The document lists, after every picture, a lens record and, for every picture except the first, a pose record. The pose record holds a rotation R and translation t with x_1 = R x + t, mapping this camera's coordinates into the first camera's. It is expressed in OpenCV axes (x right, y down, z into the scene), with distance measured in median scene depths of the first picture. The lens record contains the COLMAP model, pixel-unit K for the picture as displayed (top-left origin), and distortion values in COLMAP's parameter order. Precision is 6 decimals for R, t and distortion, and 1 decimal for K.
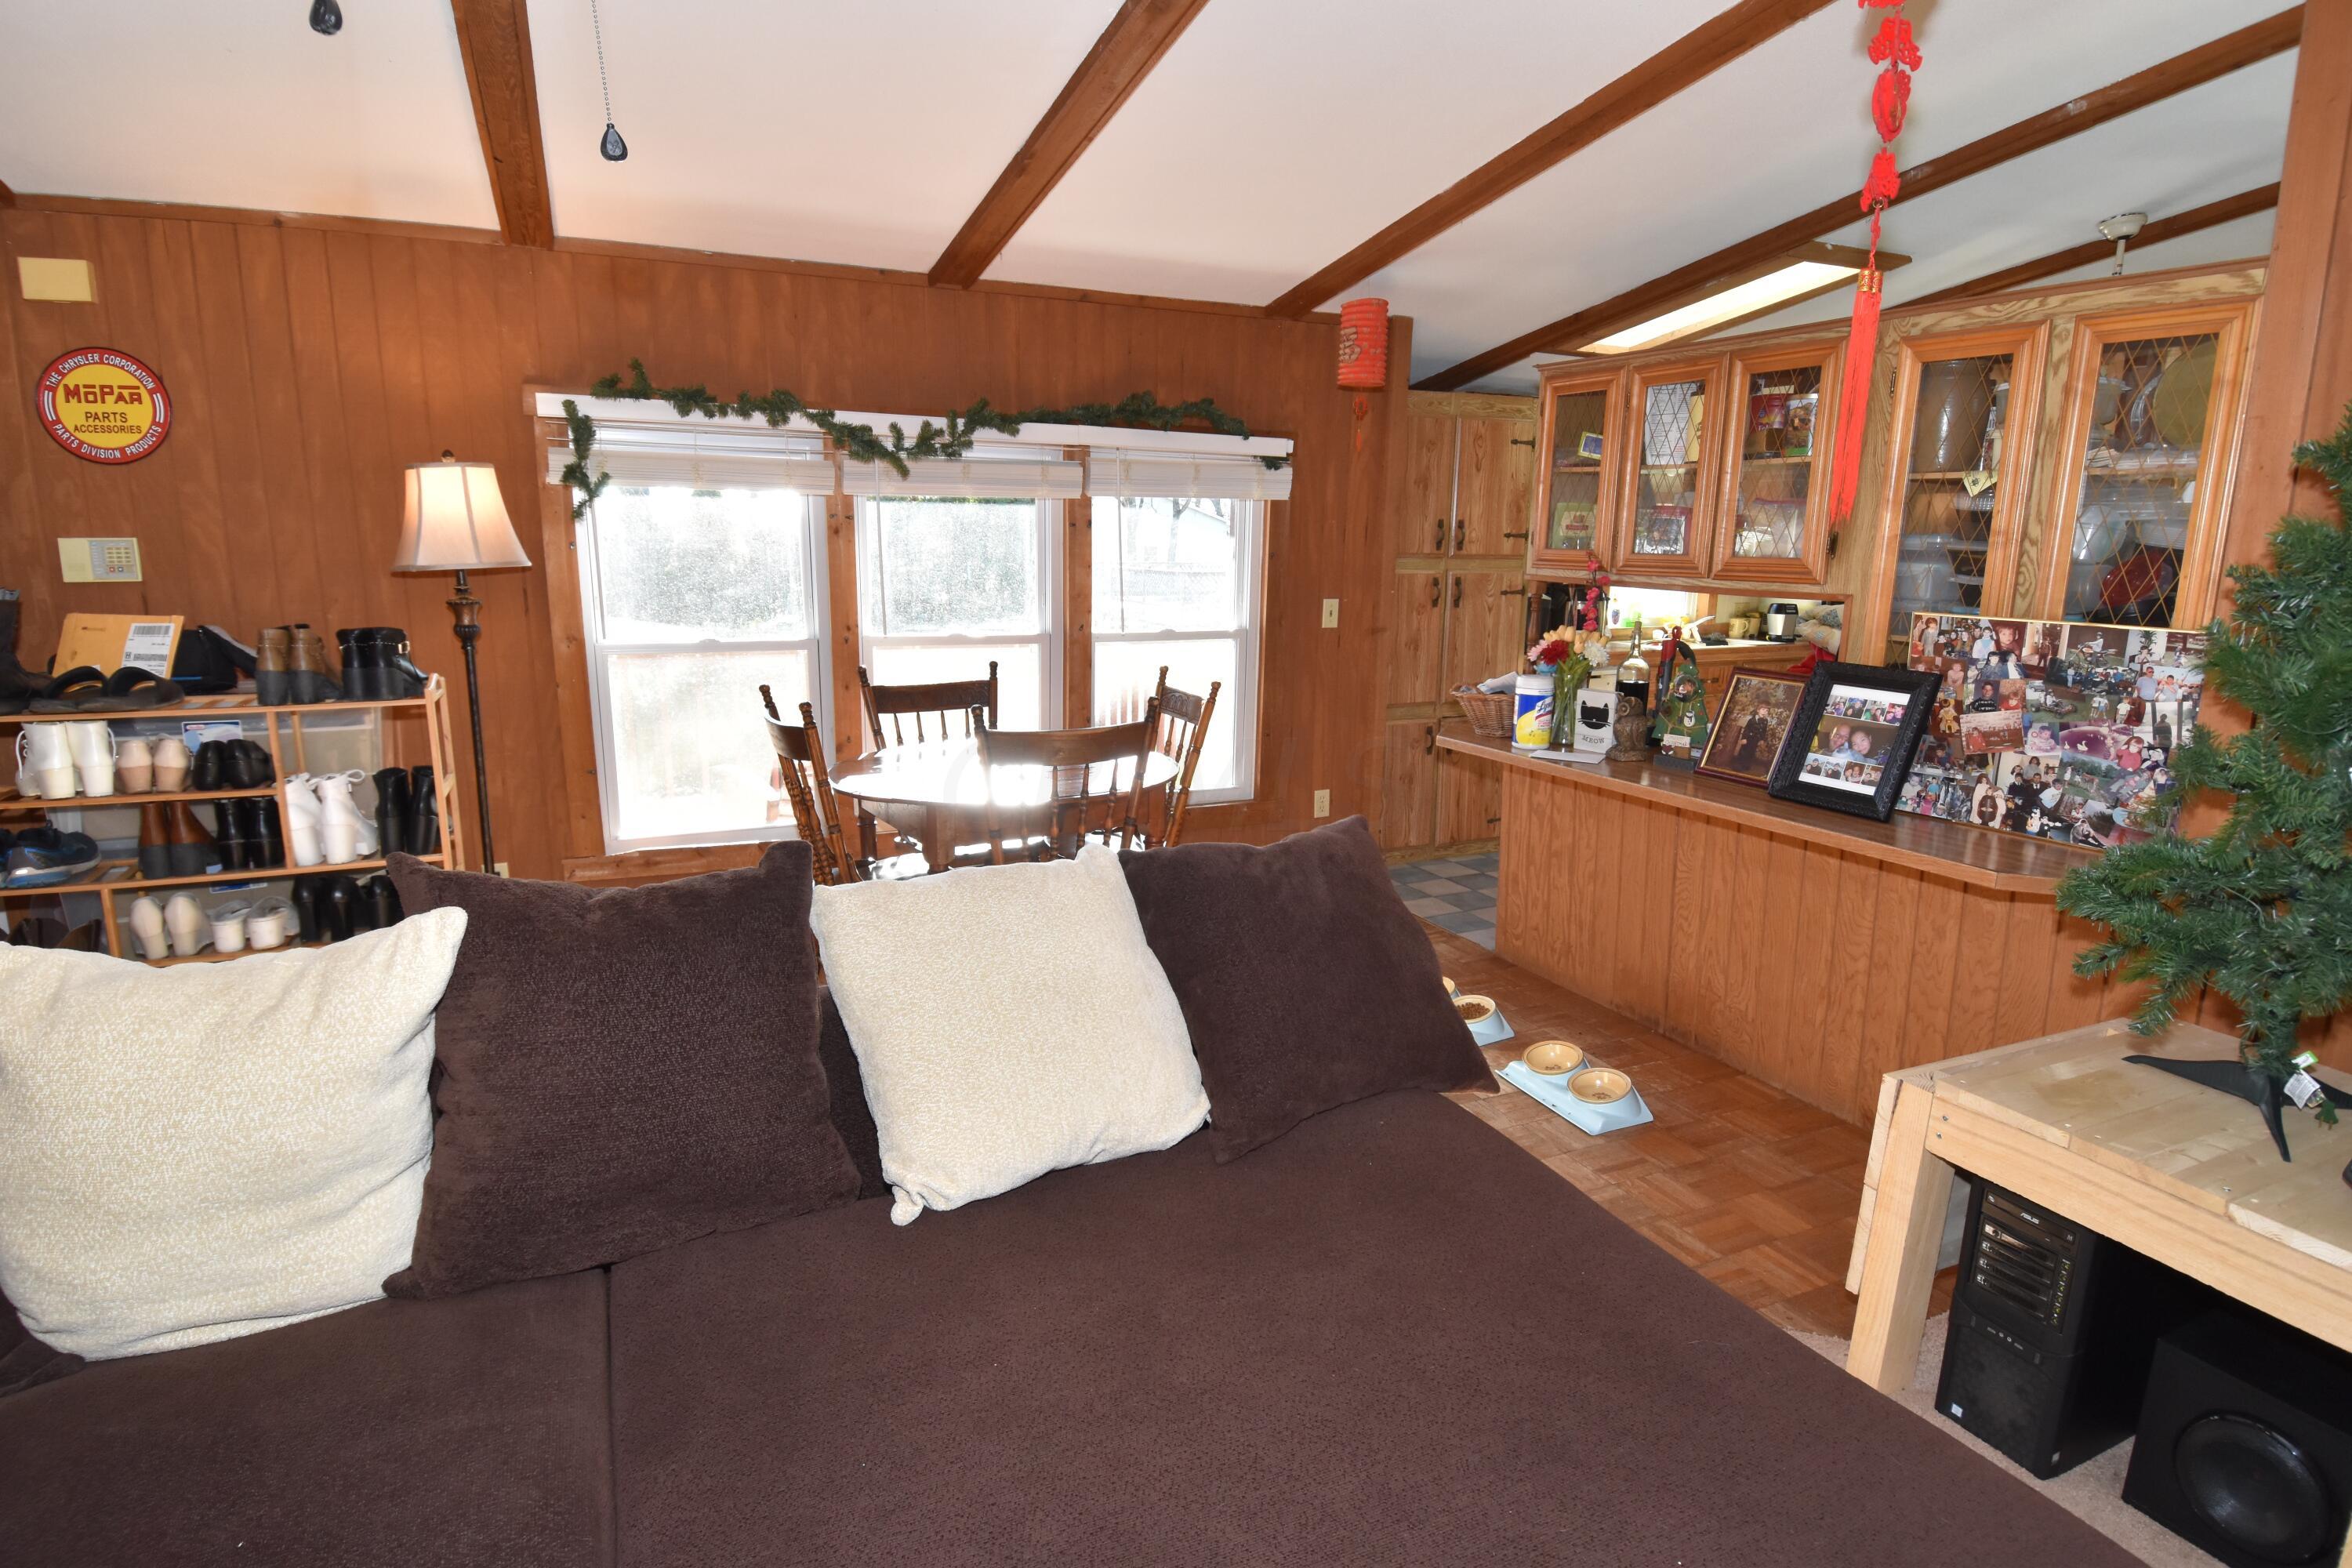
lens RADIAL K [[1245.1, 0, 1179.4], [0, 1245.1, 767.1], [0, 0, 1]] dist [0.031274, -0.001214]
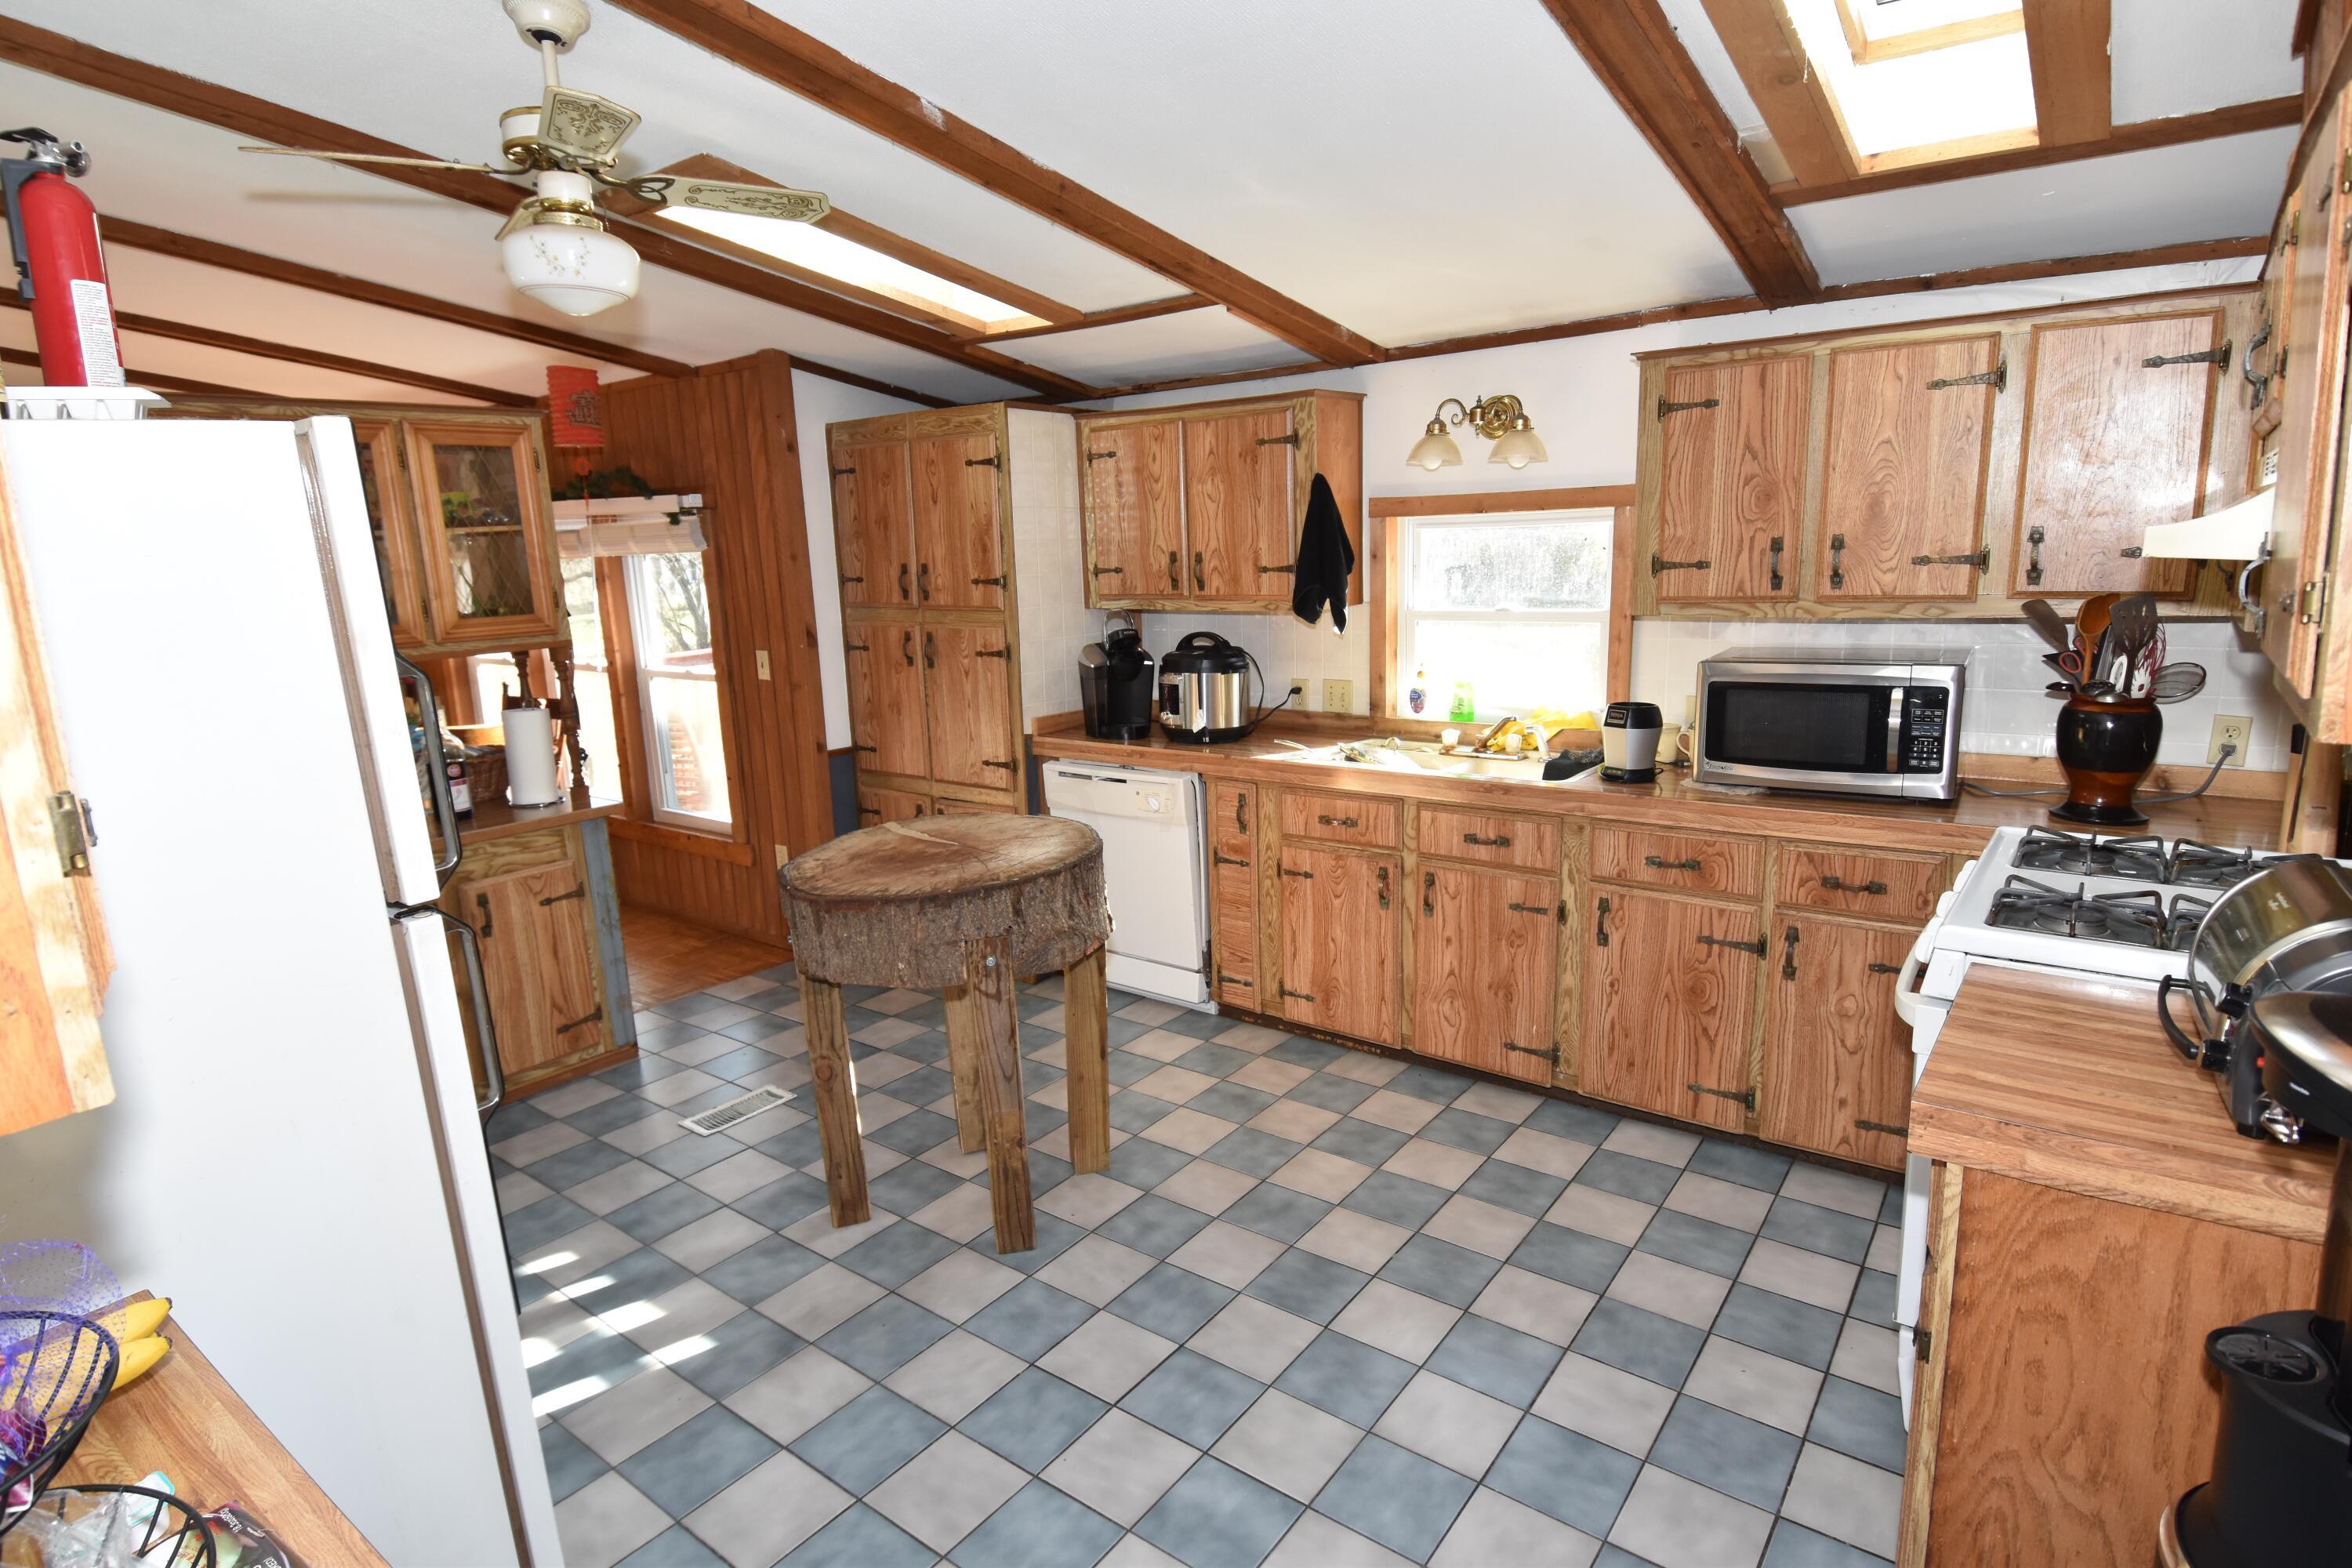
lens RADIAL K [[1245.1, 0, 1172.3], [0, 1245.1, 785.7], [0, 0, 1]] dist [0.031274, -0.001214]
pose [[0.459247, 0.145986, -0.876231, 1.043140], [-0.132227, 0.986649, 0.095081, -0.152119], [0.878412, 0.072196, 0.472419, 0.758285]]
